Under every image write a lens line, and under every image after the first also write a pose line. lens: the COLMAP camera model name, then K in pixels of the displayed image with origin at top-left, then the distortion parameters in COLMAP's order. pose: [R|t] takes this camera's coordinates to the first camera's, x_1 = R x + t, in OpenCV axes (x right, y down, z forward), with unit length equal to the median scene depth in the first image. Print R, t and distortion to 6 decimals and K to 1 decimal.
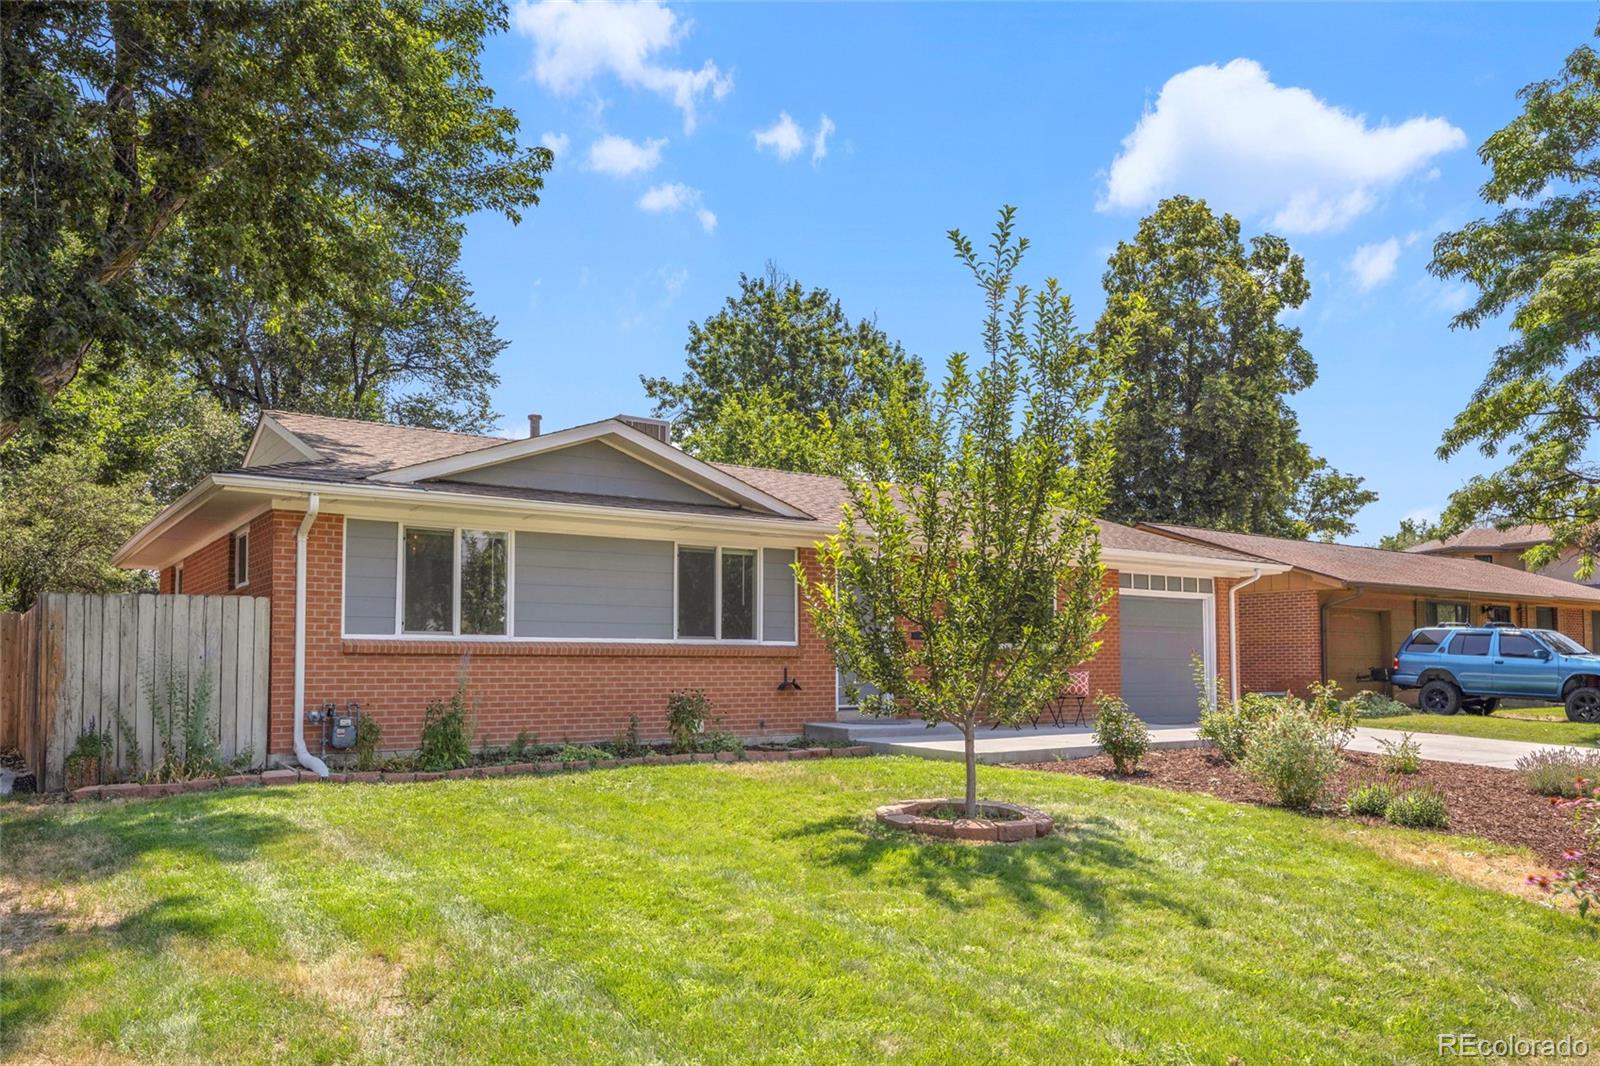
lens RADIAL K [[1246.9, 0, 800.0], [0, 1246.9, 533.0], [0, 0, 1]] dist [0.000650, -0.001119]
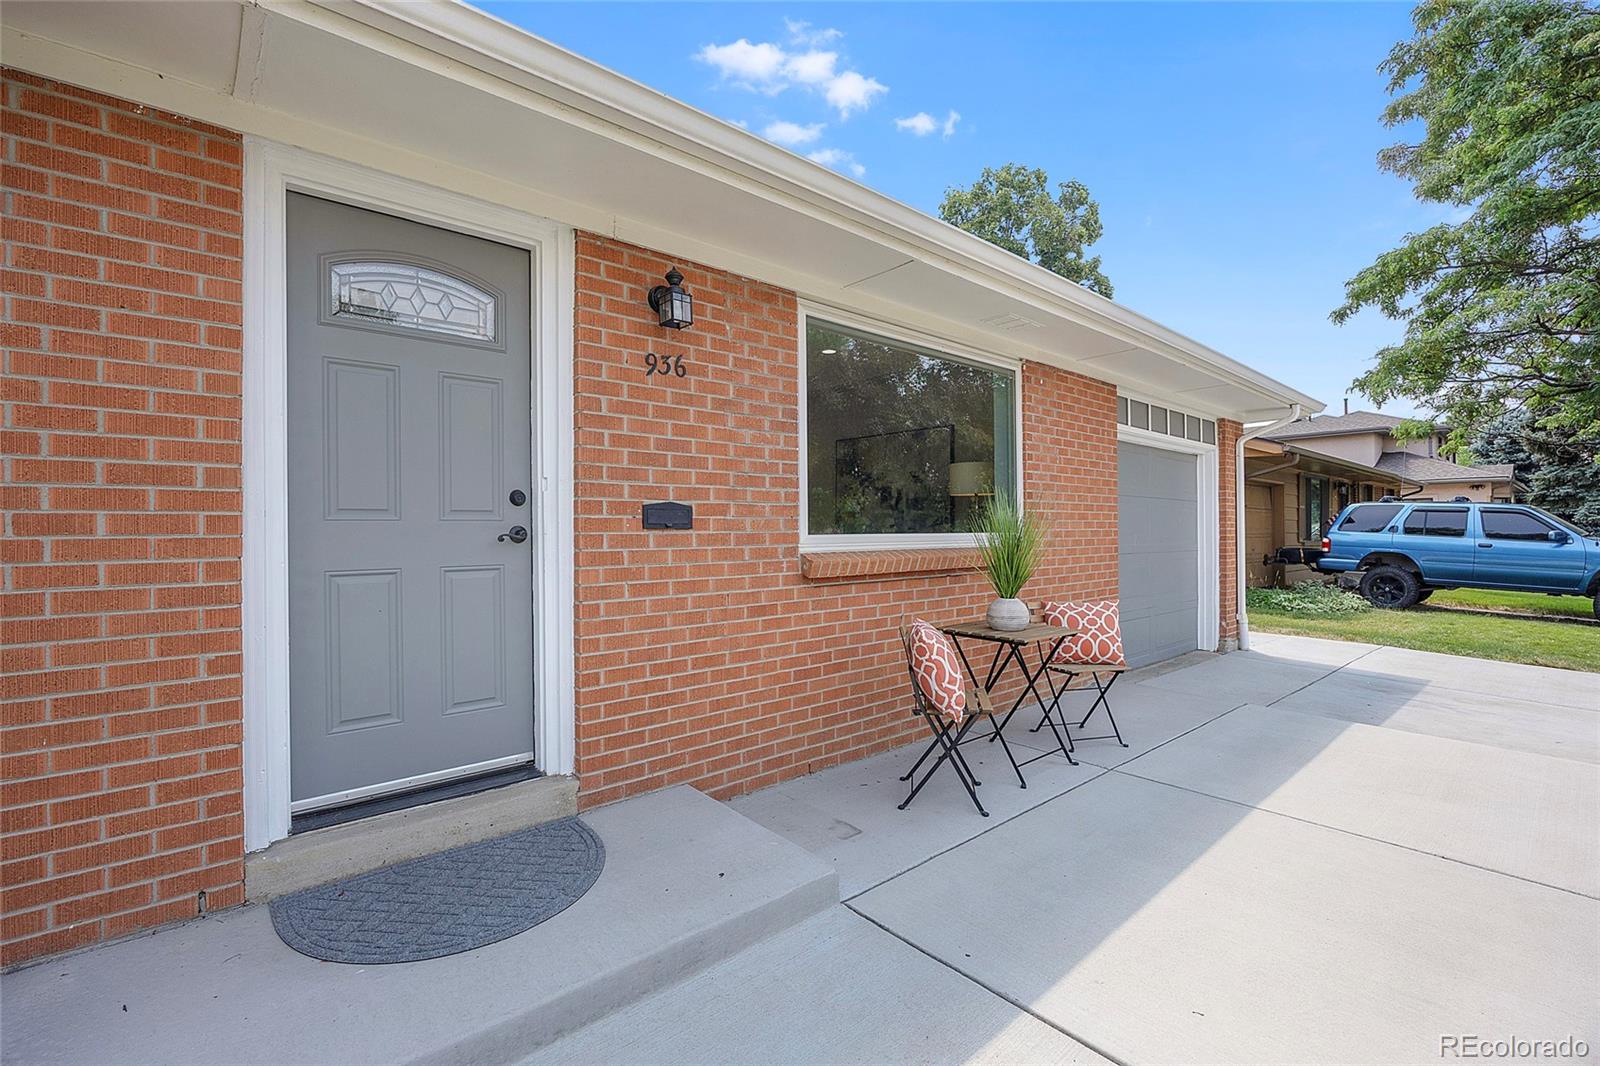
lens RADIAL K [[705.6, 0, 800.0], [0, 705.6, 533.0], [0, 0, 1]] dist [-0.013983, 0.000033]
pose [[0.994792, -0.002343, 0.101899, 0.076740], [-0.009436, 0.993326, 0.114958, 0.046865], [-0.101488, -0.115320, 0.988130, 0.582839]]
